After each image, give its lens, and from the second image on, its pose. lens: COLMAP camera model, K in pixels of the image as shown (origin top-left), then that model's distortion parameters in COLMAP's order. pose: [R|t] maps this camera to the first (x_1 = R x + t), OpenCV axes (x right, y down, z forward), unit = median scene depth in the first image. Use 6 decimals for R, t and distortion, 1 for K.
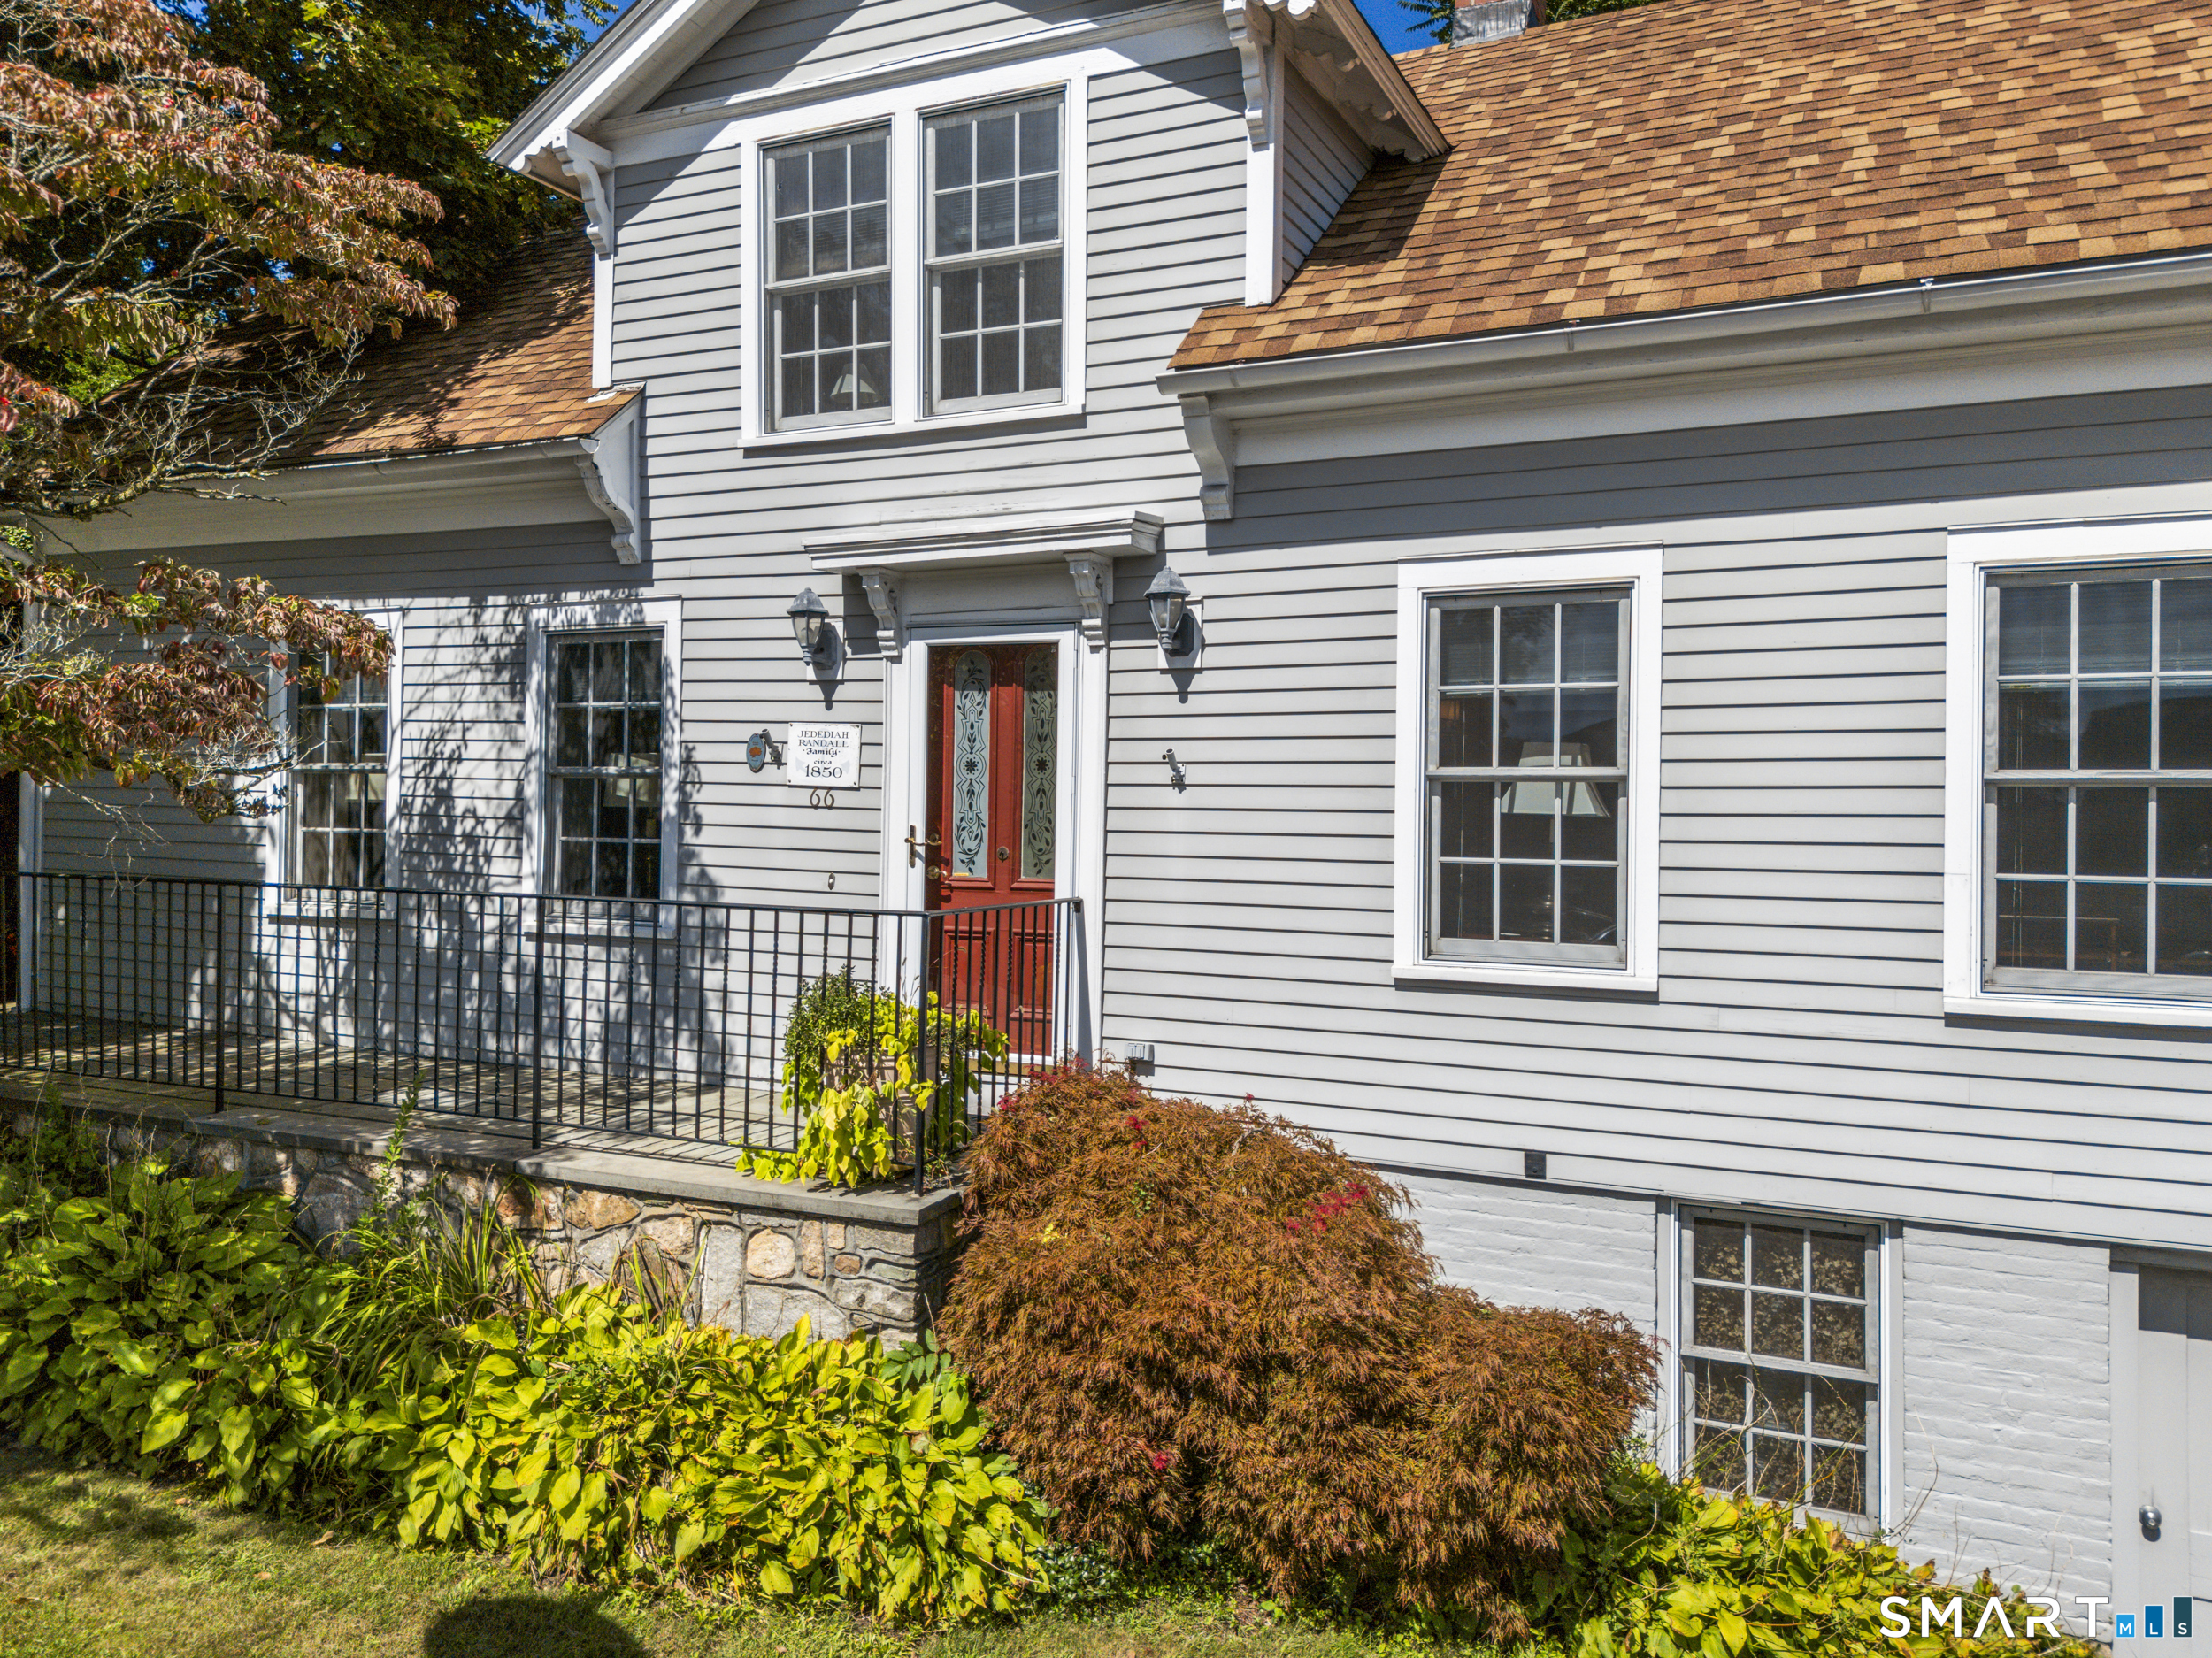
lens RADIAL K [[1644.7, 0, 1109.7], [0, 1644.7, 800.0], [0, 0, 1]] dist [0.098903, -0.134859]
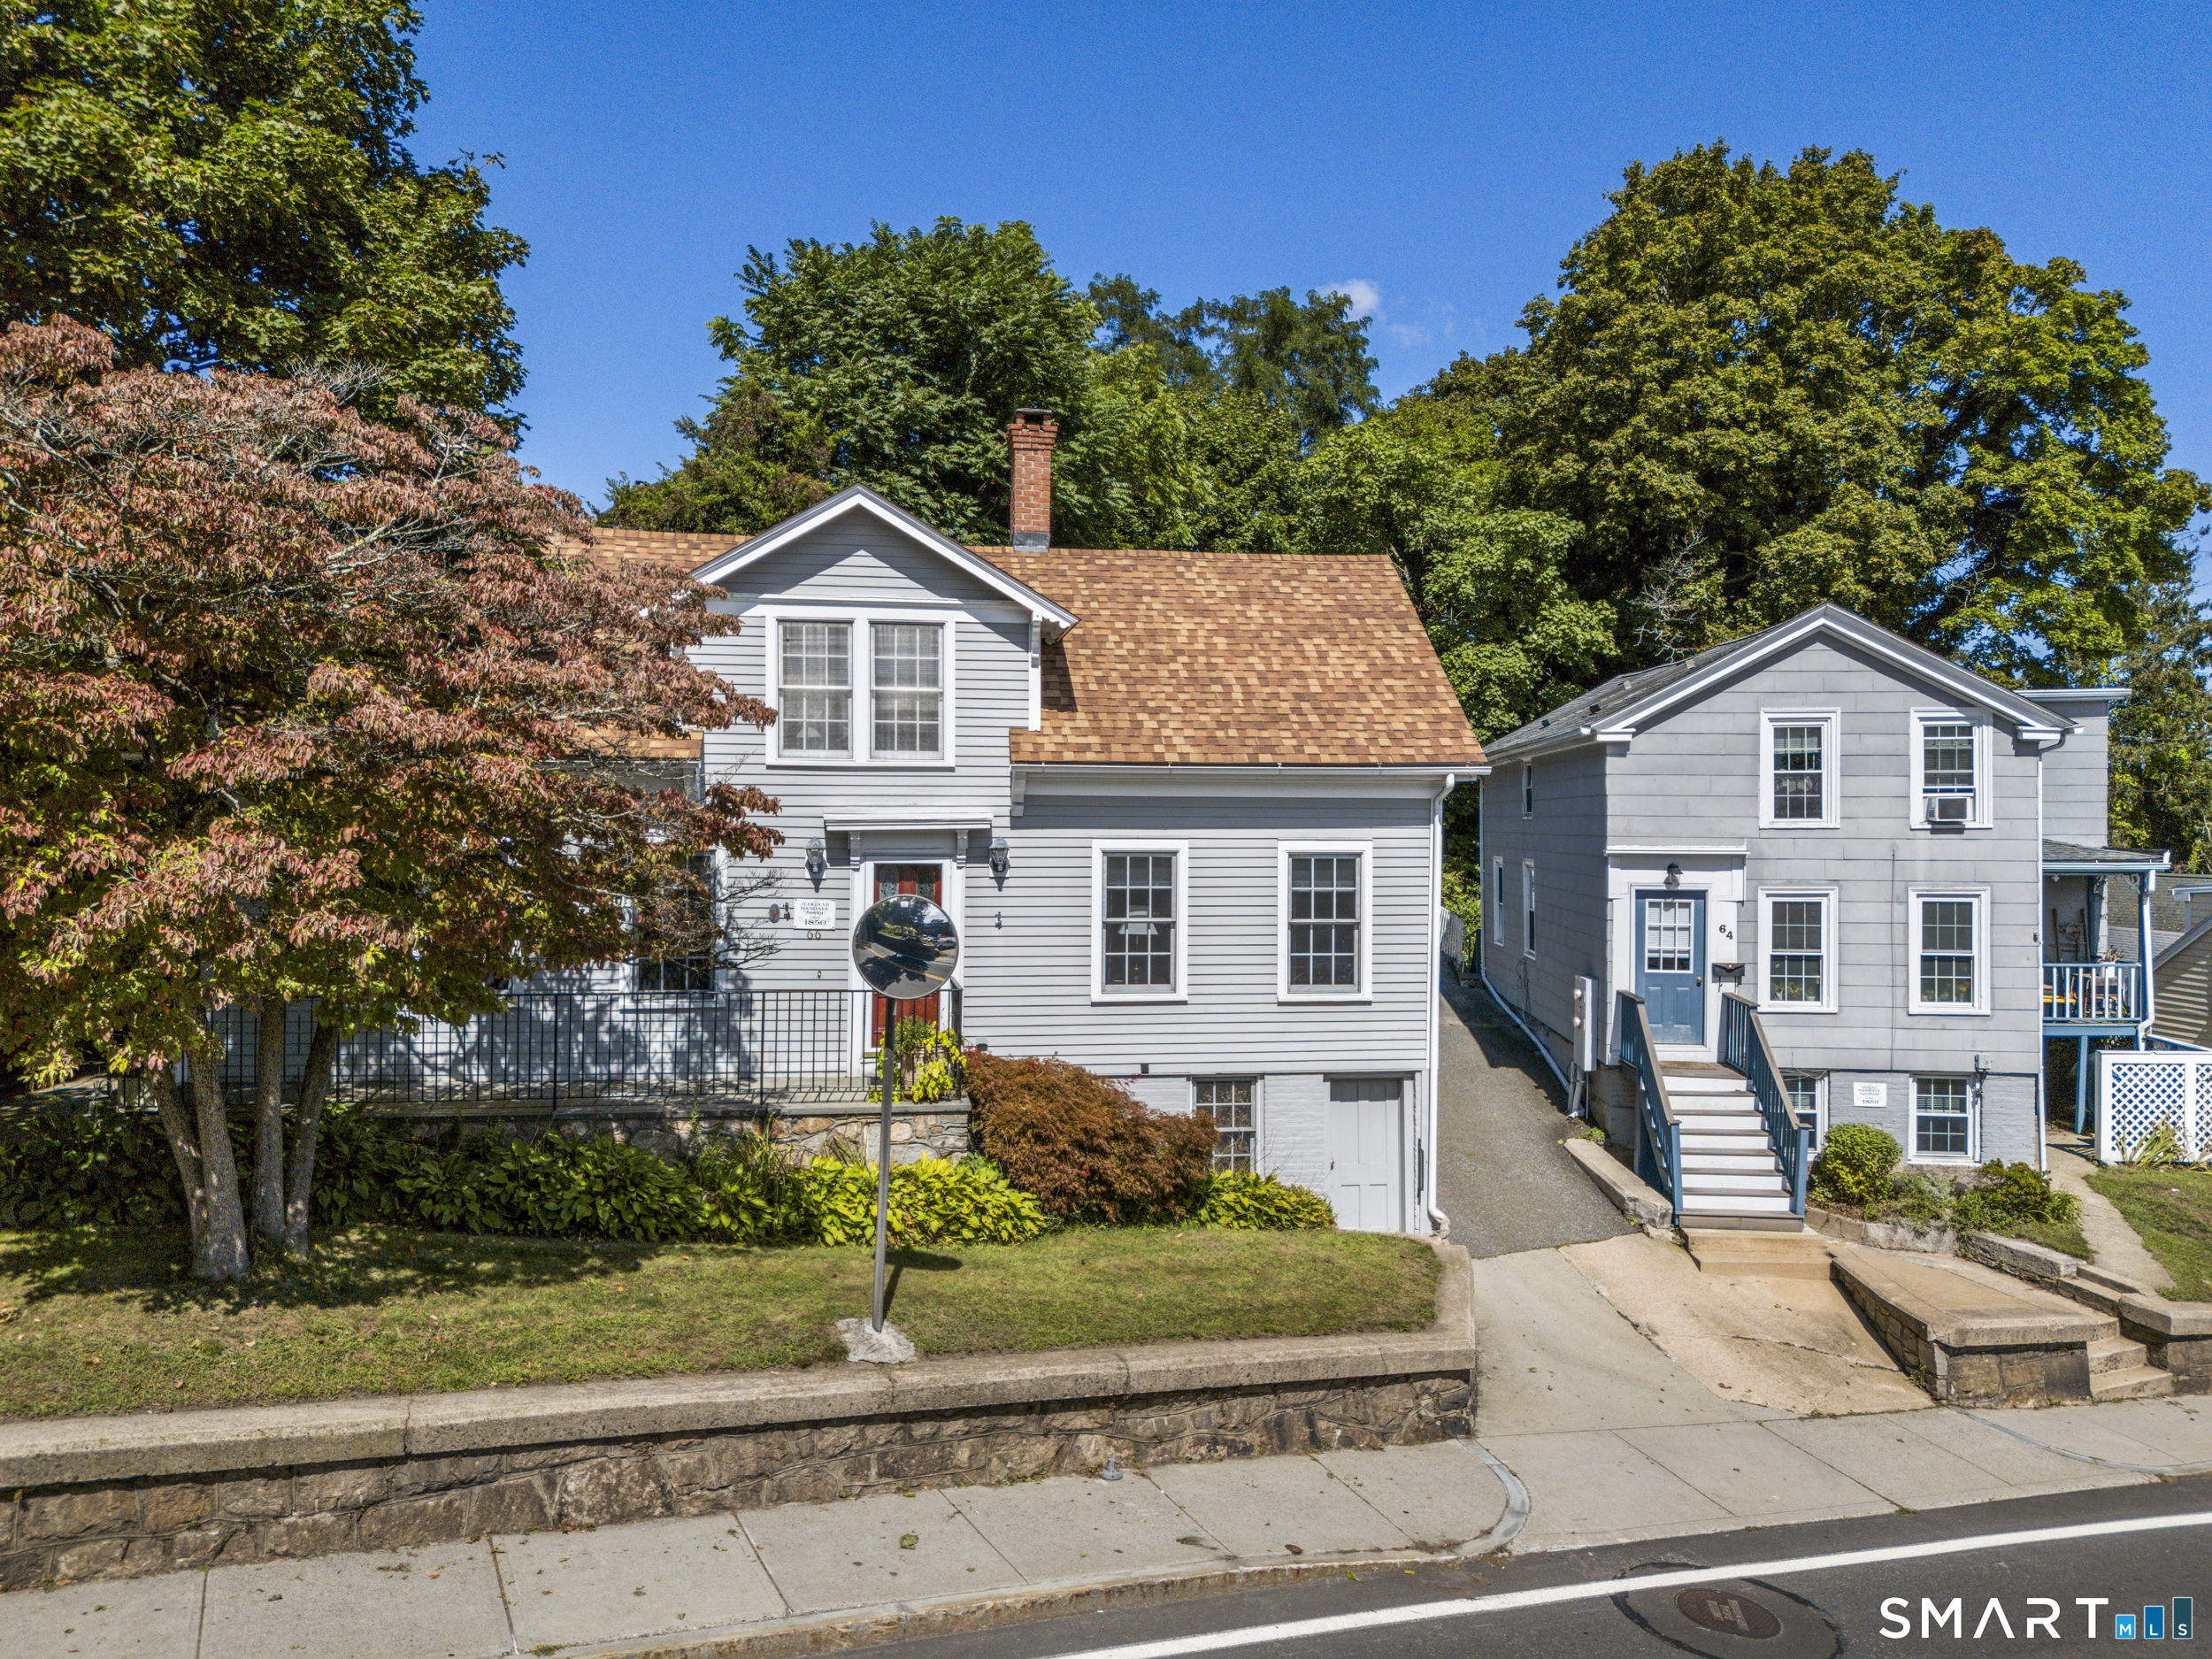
lens RADIAL K [[1644.8, 0, 1109.7], [0, 1644.8, 800.5], [0, 0, 1]] dist [0.098903, -0.134859]
pose [[0.837753, -0.000789, 0.546049, -1.059664], [0.001233, 0.999999, -0.000448, -0.179343], [-0.546048, 0.001048, 0.837753, -1.014928]]
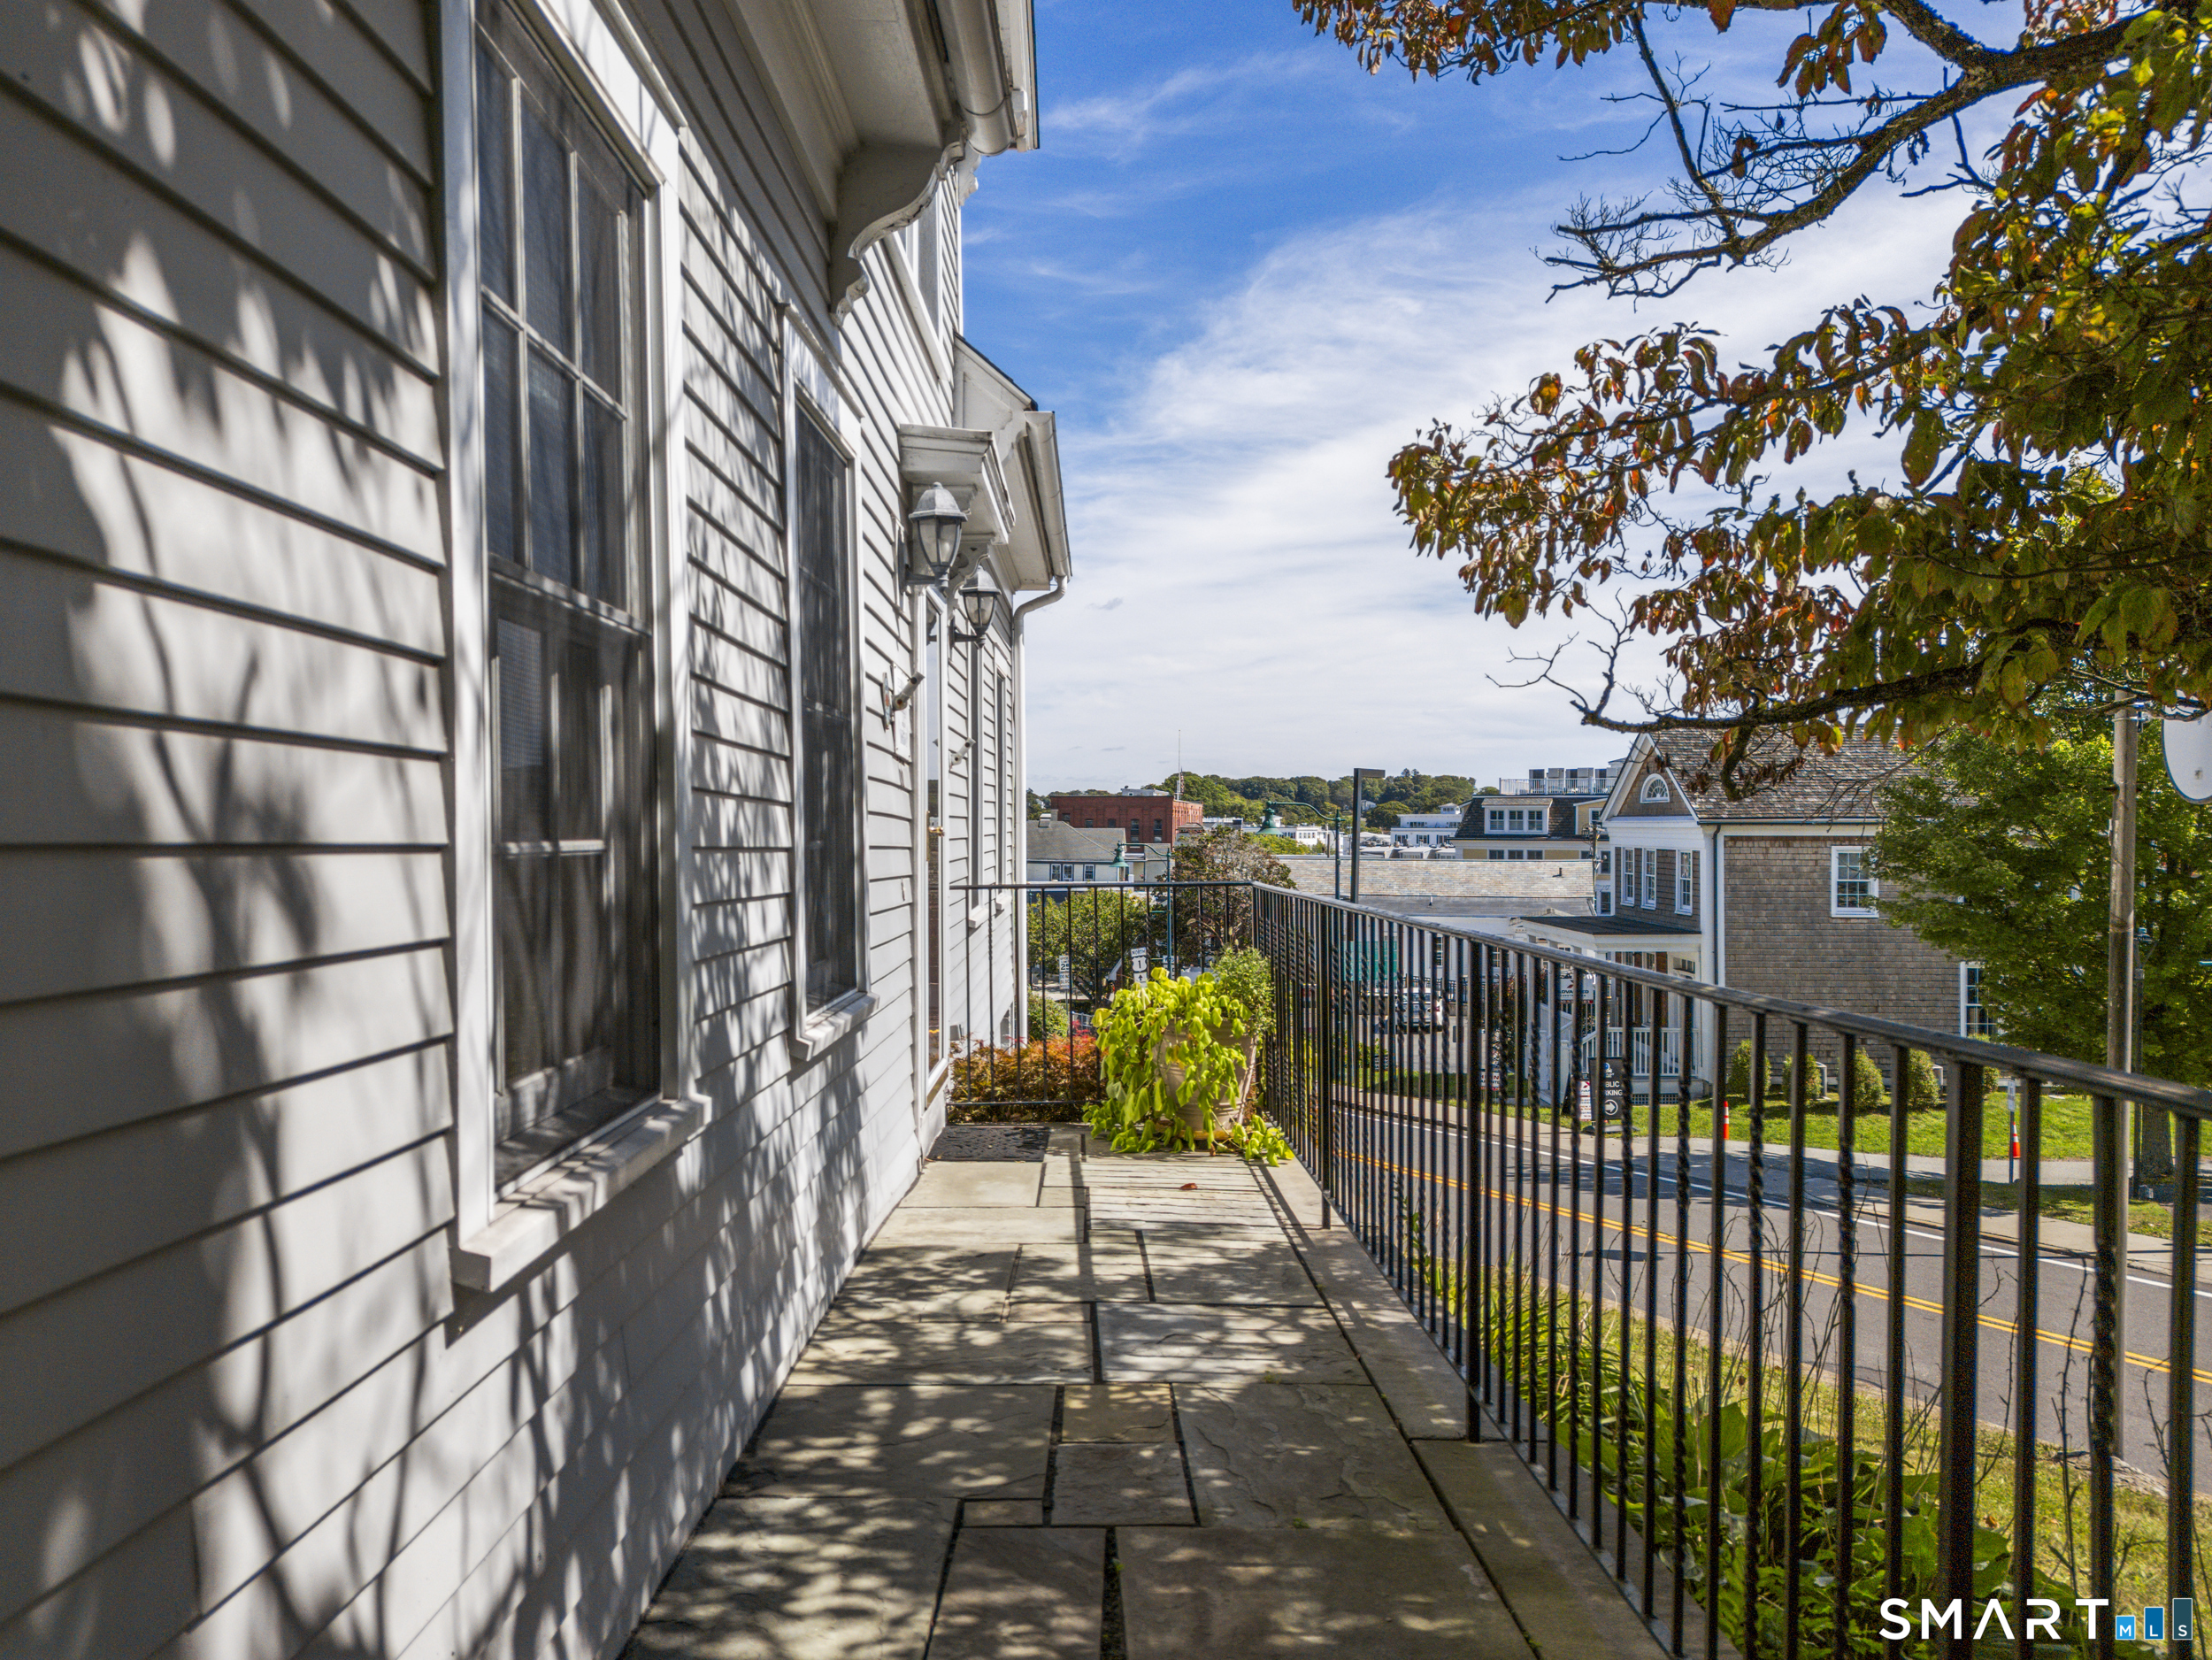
lens RADIAL K [[1606.1, 0, 1106.0], [0, 1606.1, 830.0], [0, 0, 1]] dist [0.000847, -0.086321]
pose [[-0.413615, -0.012199, 0.910370, -0.880767], [-0.011936, 0.999897, 0.007975, 0.017451], [-0.910374, -0.007568, -0.413718, 1.274302]]
